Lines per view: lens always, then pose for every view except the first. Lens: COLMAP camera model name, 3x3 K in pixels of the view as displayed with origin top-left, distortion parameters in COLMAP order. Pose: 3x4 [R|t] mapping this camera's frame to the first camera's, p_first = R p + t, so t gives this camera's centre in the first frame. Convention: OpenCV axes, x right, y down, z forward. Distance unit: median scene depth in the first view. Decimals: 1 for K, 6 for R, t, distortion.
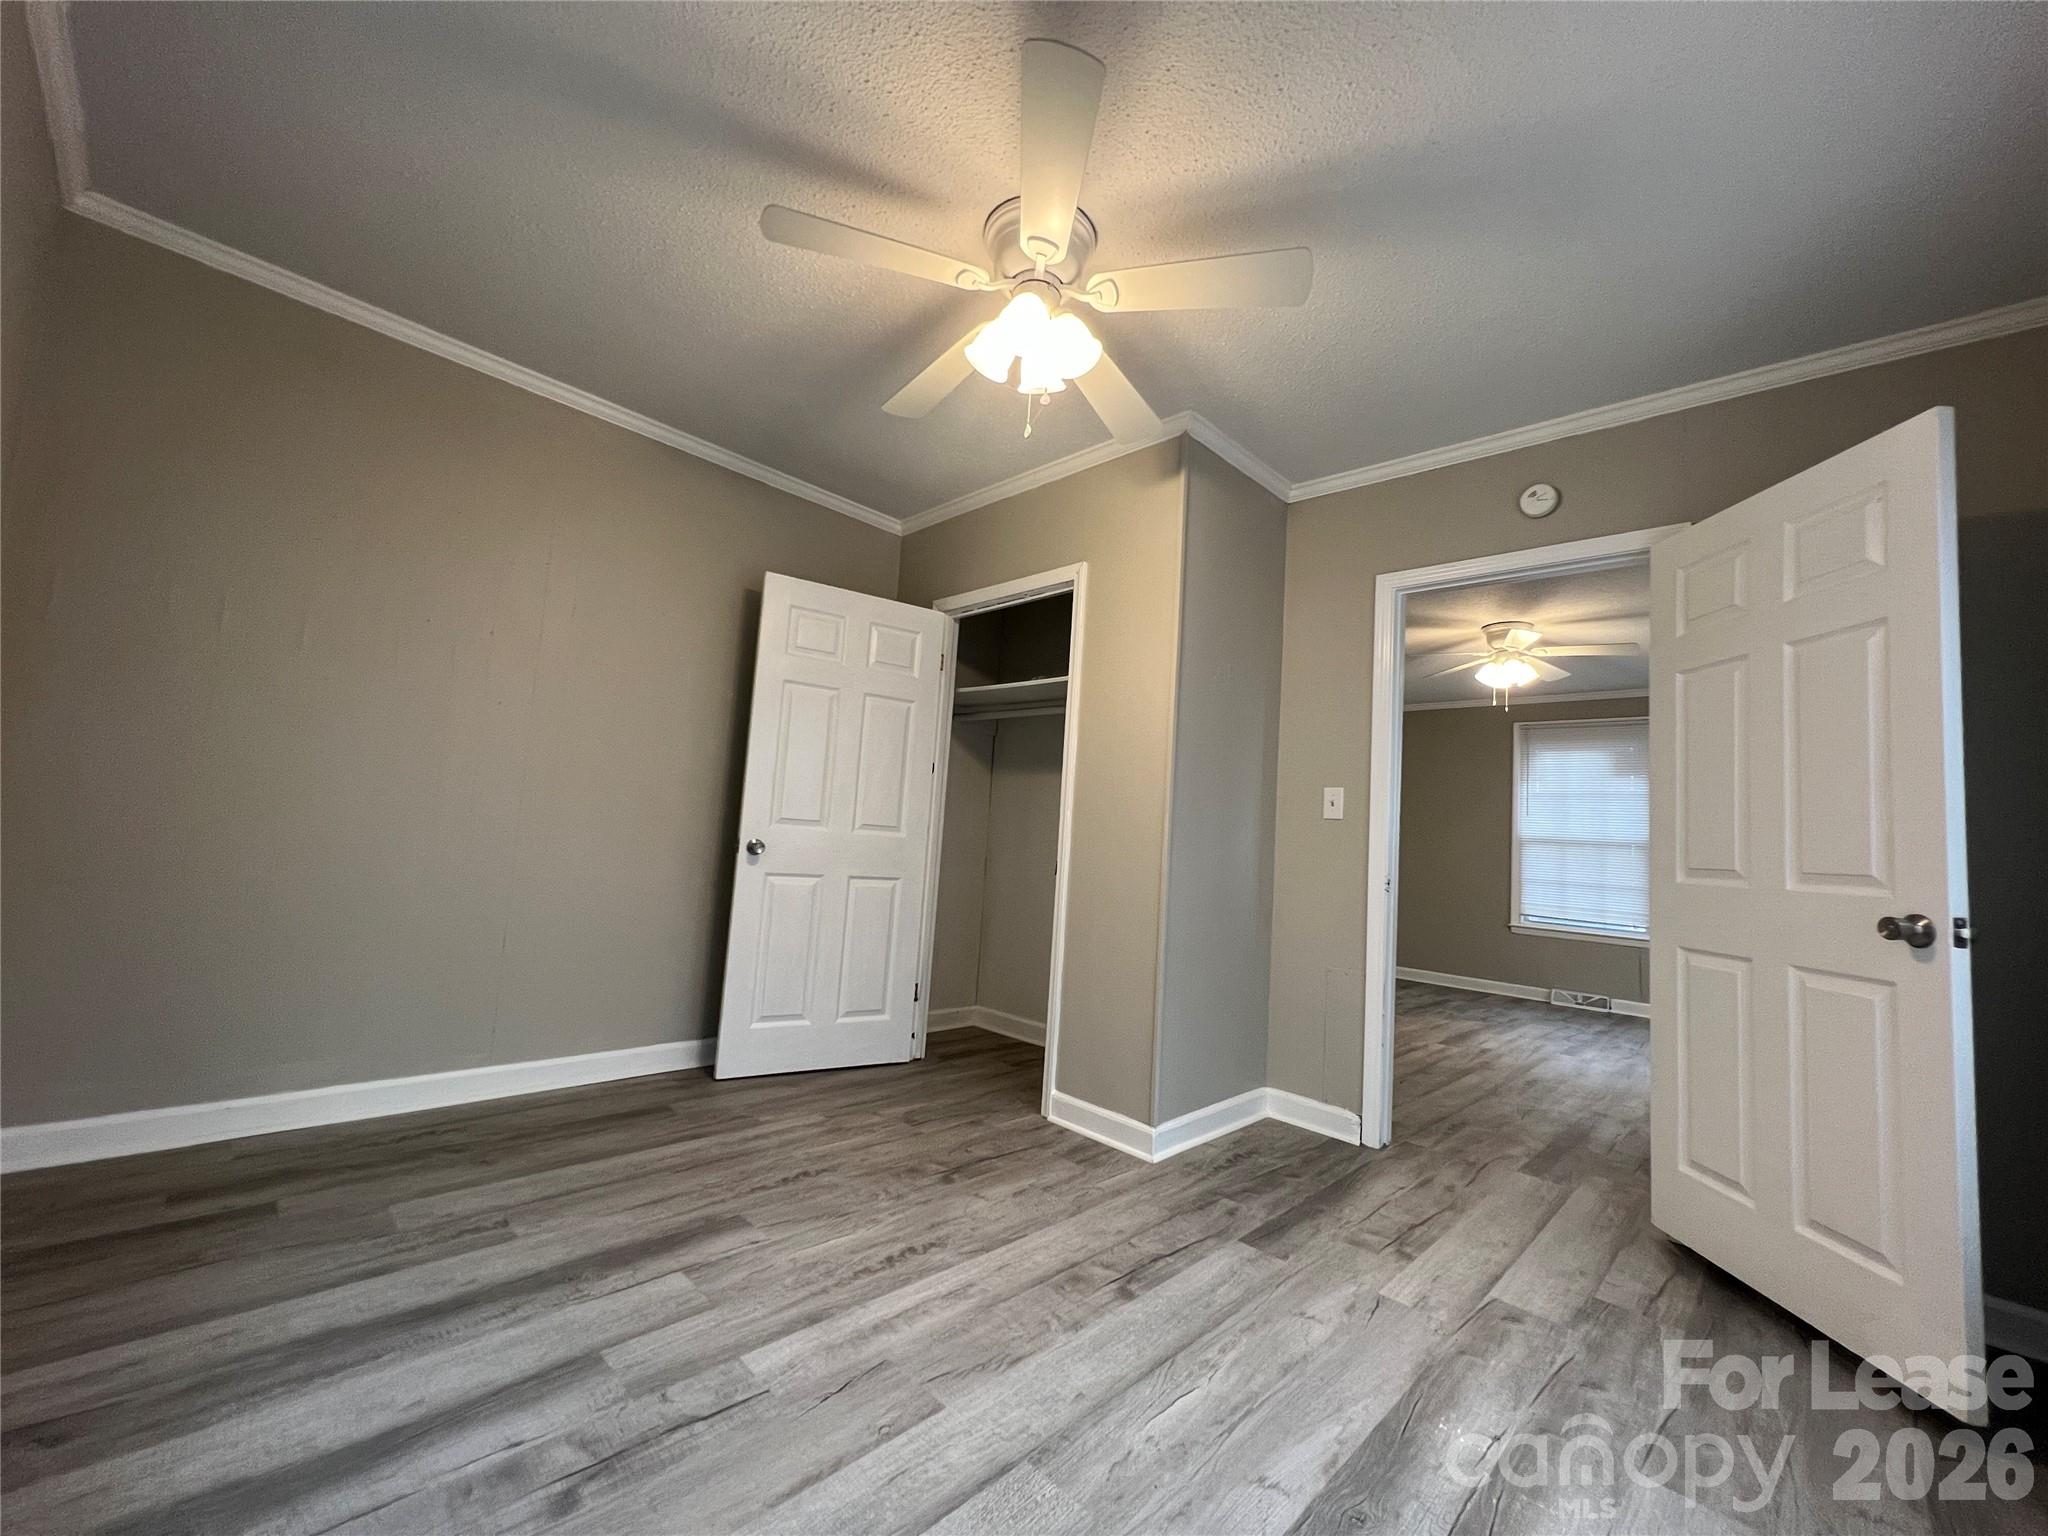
lens RADIAL K [[822.6, 0, 1023.7], [0, 822.6, 736.0], [0, 0, 1]] dist [-0.007700, 0.000145]
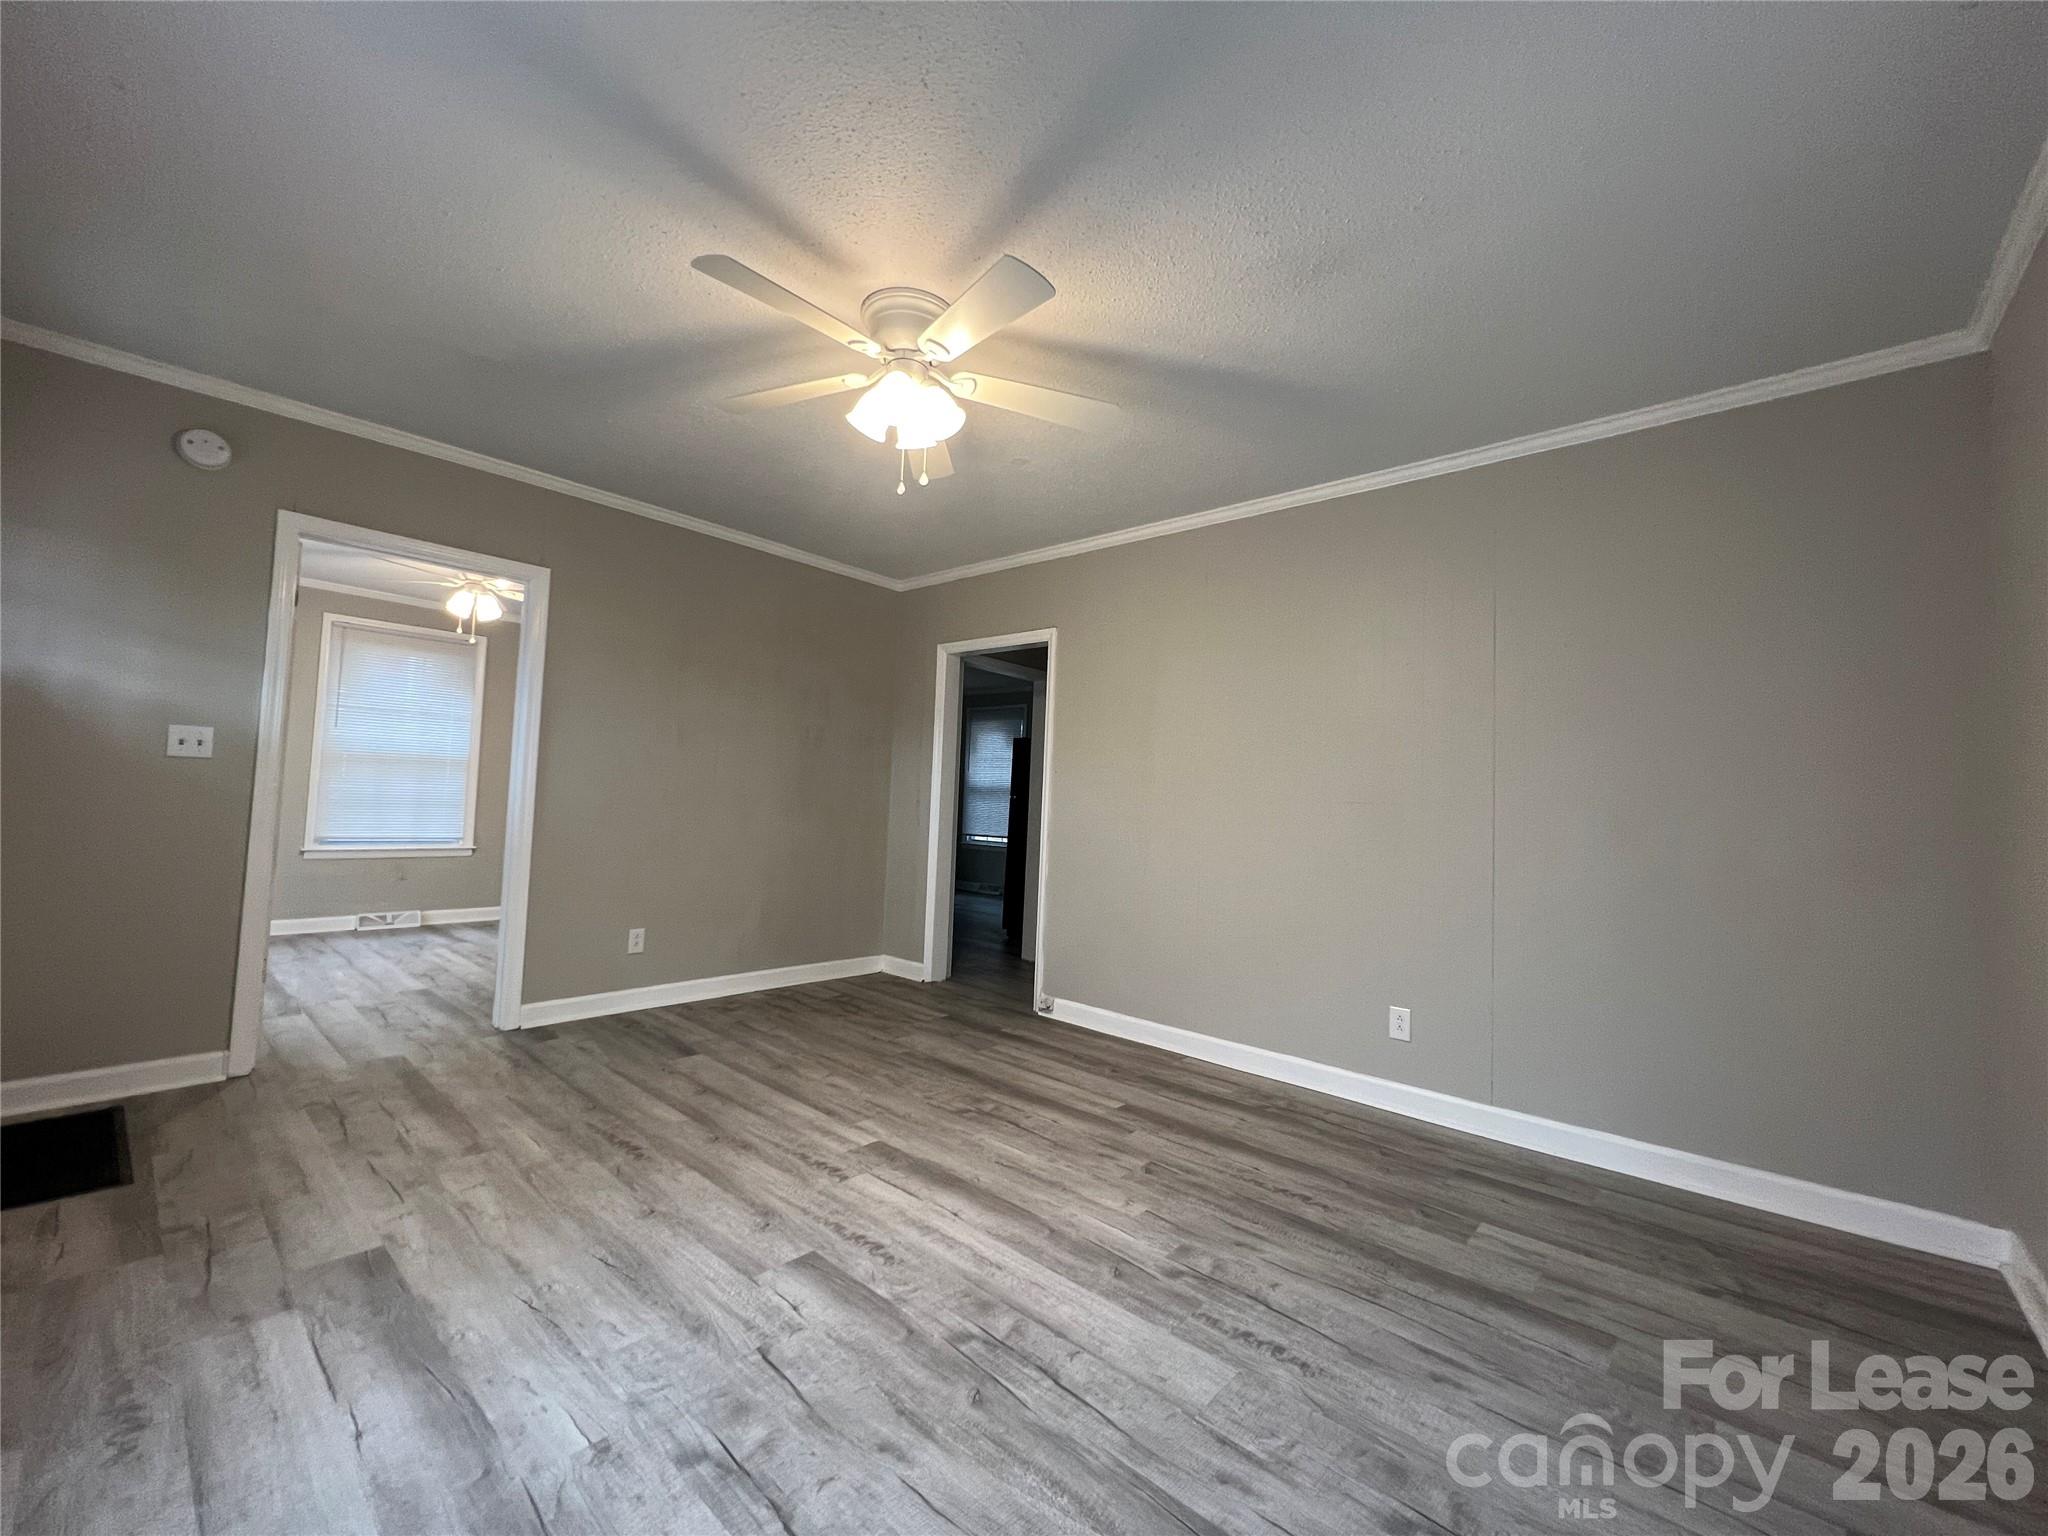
lens RADIAL K [[820.2, 0, 1024.0], [0, 820.2, 768.0], [0, 0, 1]] dist [0.002176, 0.000278]
pose [[0.069251, -0.112649, -0.991219, 1.014030], [0.061581, 0.992192, -0.108457, 0.168374], [0.995697, -0.053529, 0.075647, 0.986061]]
